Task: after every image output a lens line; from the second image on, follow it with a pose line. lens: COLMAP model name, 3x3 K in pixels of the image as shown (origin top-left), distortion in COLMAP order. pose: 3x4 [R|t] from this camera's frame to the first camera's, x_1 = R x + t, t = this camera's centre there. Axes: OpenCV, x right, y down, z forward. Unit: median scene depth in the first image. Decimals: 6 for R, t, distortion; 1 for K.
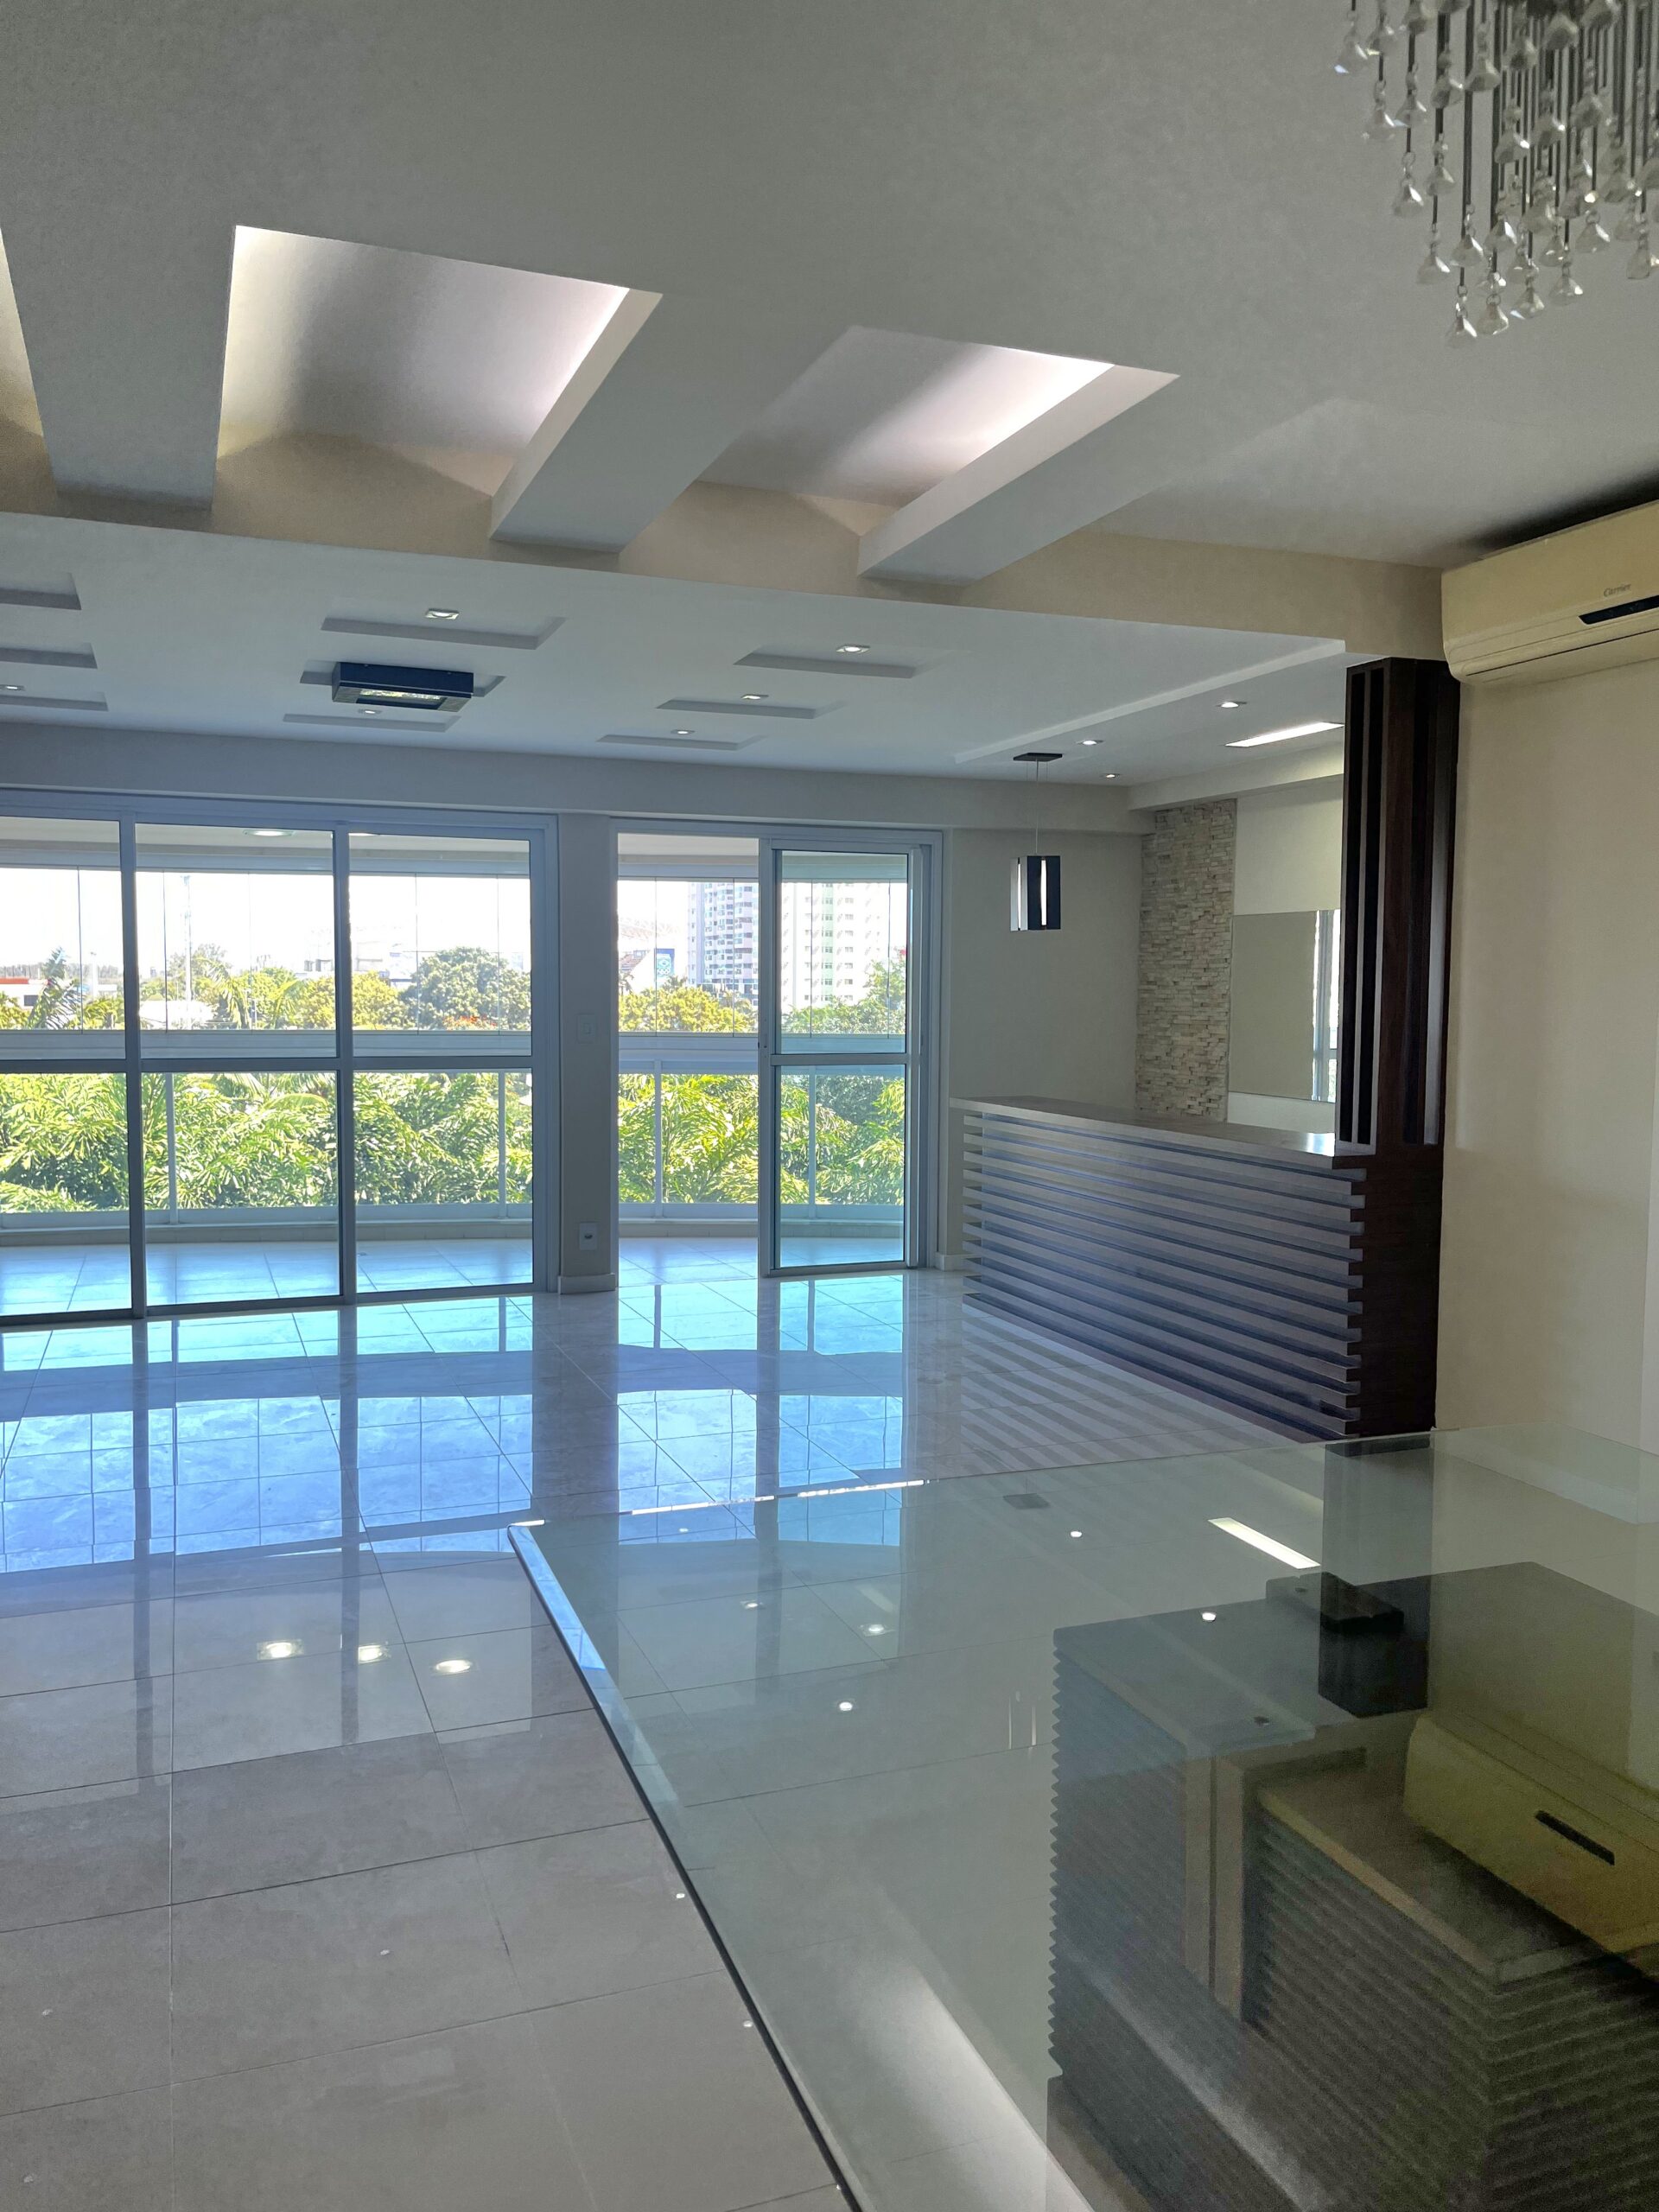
lens RADIAL K [[1675.7, 0, 822.2], [0, 1675.7, 1101.9], [0, 0, 1]] dist [0.058575, -0.080484]
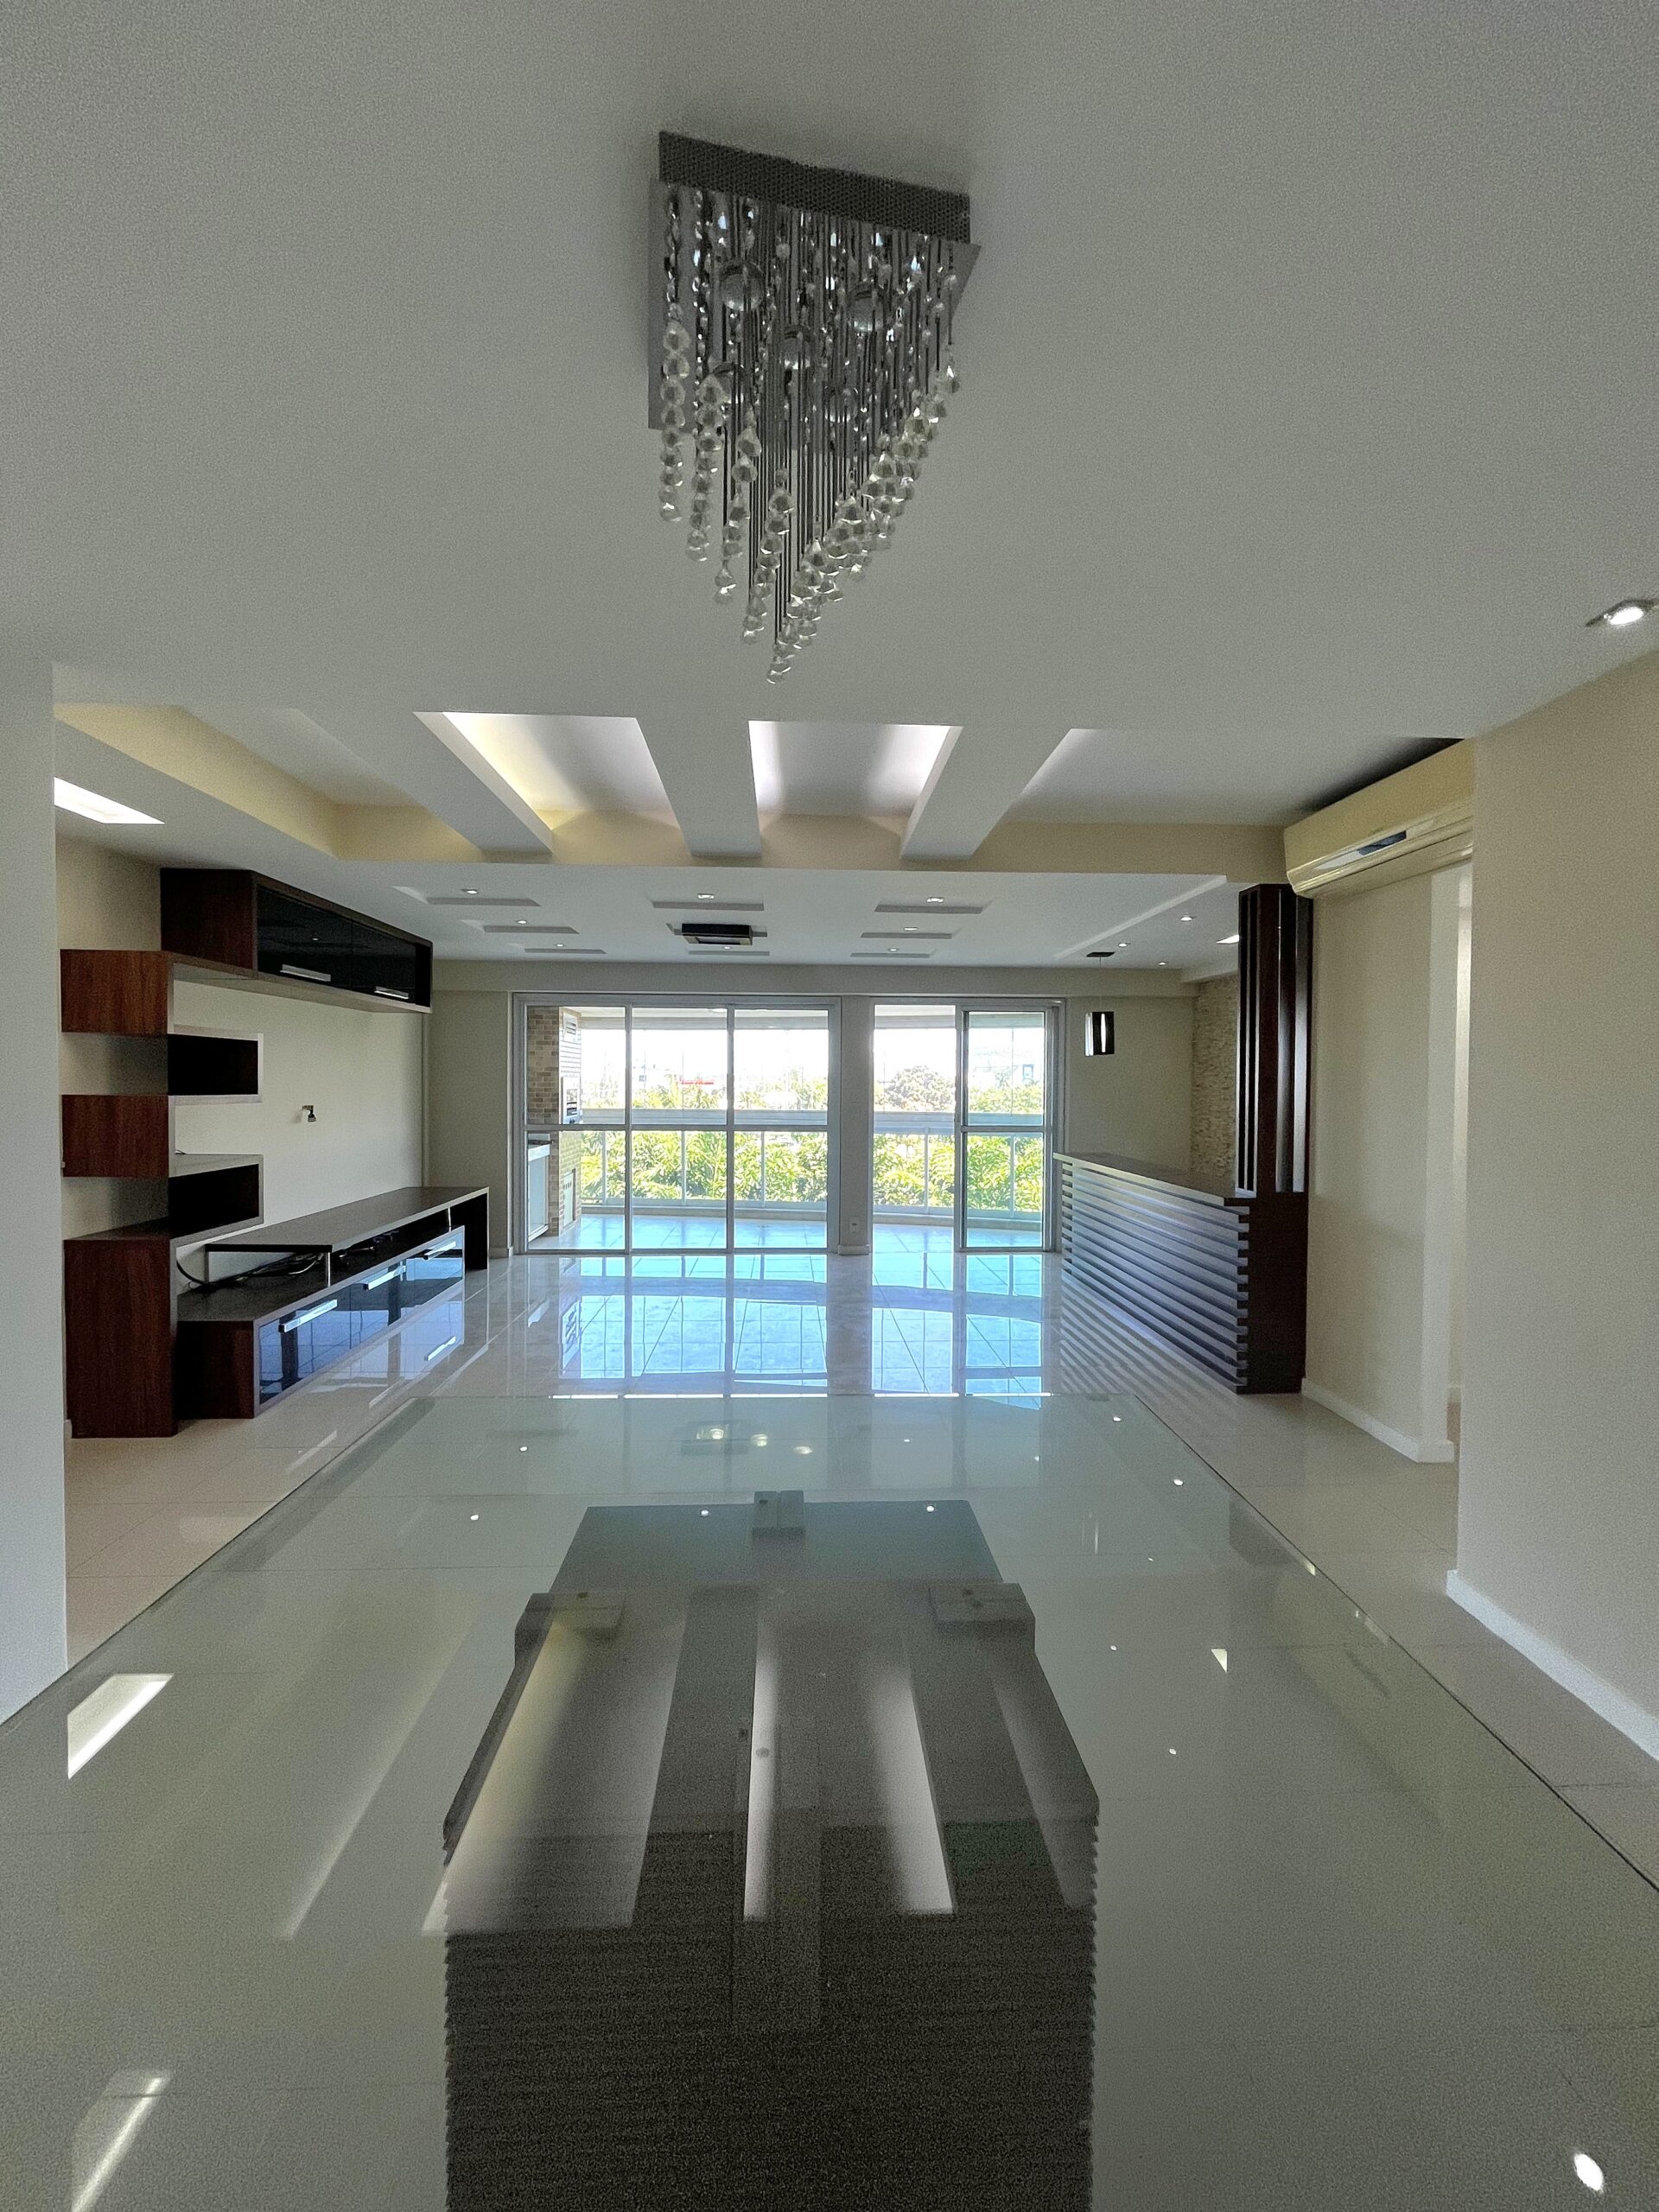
lens RADIAL K [[894.3, 0, 829.4], [0, 894.3, 1100.8], [0, 0, 1]] dist [-0.002043, 0.000517]
pose [[0.950836, 0.005686, -0.309642, 0.135839], [-0.021421, 0.998644, -0.047440, -0.006990], [0.308953, 0.051741, 0.949669, 0.055443]]
